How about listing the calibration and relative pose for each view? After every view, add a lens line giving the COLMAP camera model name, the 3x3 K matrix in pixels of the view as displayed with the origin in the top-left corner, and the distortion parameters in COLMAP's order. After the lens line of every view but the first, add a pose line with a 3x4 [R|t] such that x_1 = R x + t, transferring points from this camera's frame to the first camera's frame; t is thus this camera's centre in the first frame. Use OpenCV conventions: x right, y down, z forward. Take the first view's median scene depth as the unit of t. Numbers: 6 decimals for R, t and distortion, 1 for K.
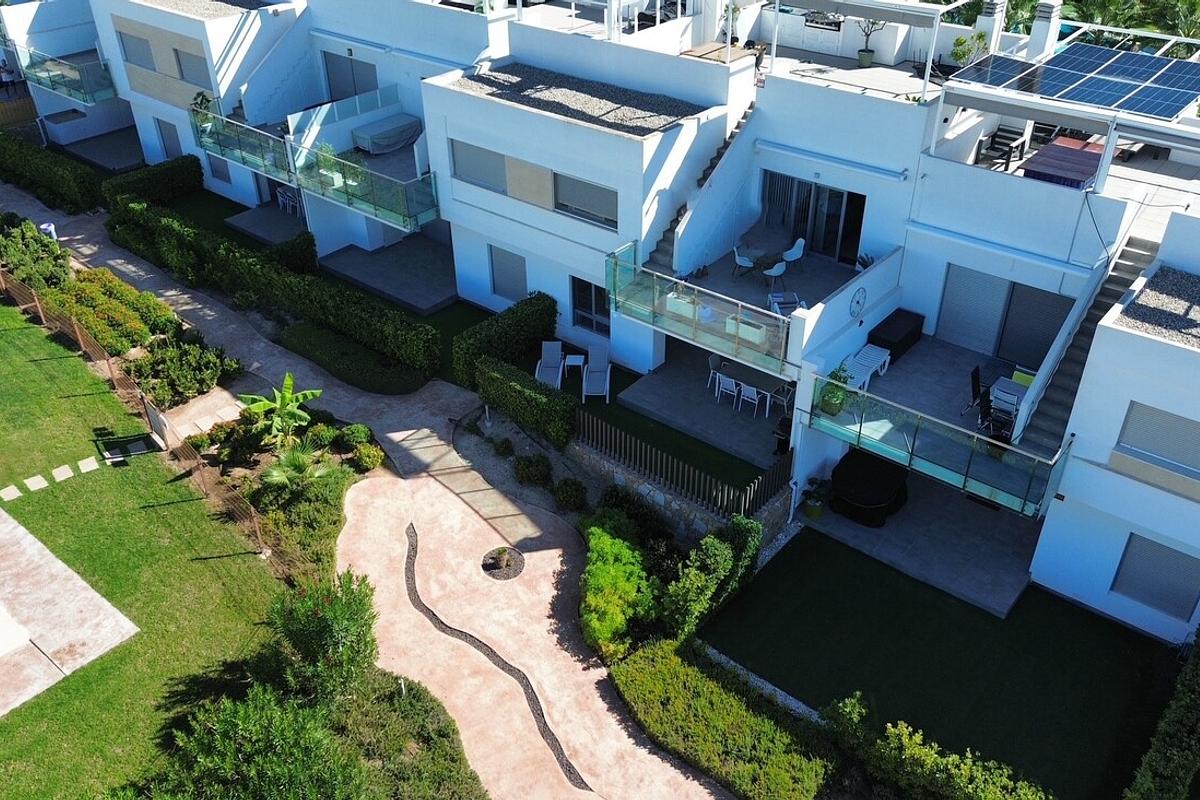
lens RADIAL K [[1012.3, 0, 599.5], [0, 1012.3, 391.7], [0, 0, 1]] dist [0.048735, -0.005364]
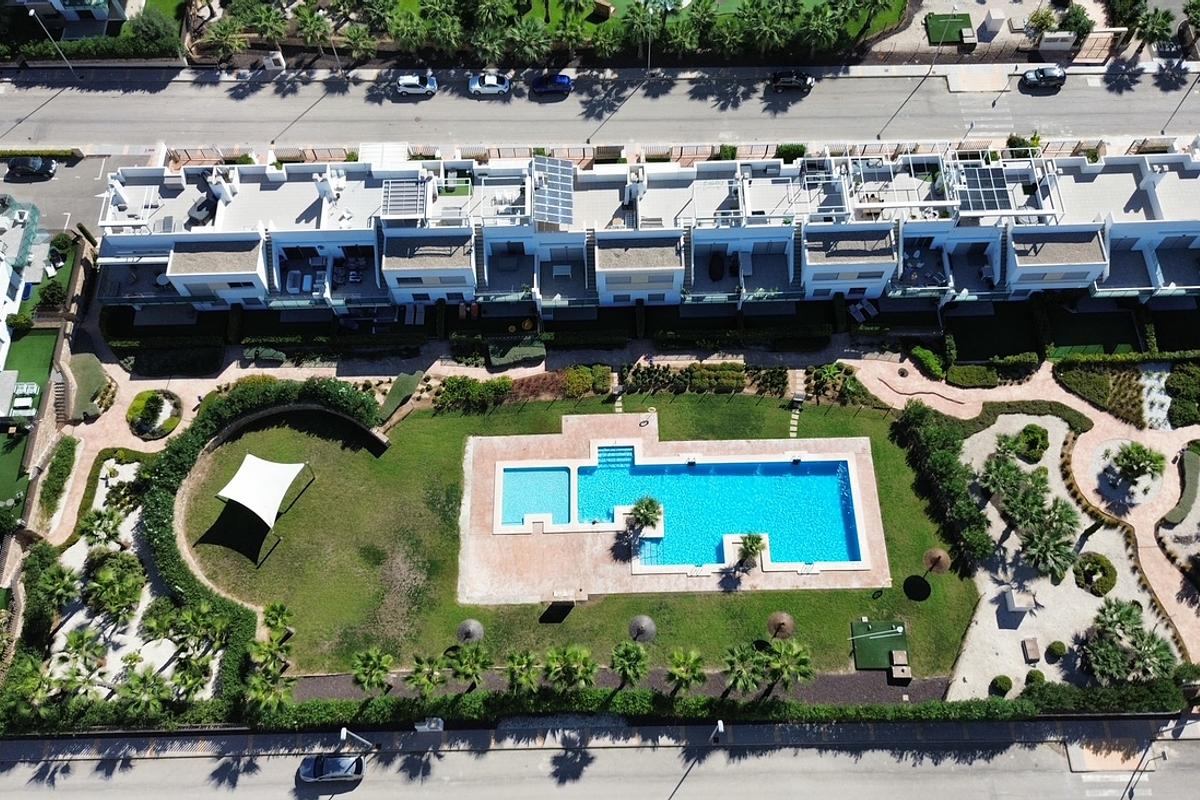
lens RADIAL K [[1012.3, 0, 599.5], [0, 1012.3, 391.7], [0, 0, 1]] dist [0.048735, -0.005364]
pose [[0.754520, -0.586111, 0.295251, -1.992969], [0.367979, 0.750347, 0.549154, -2.155317], [-0.543406, -0.305702, 0.781829, -1.326141]]
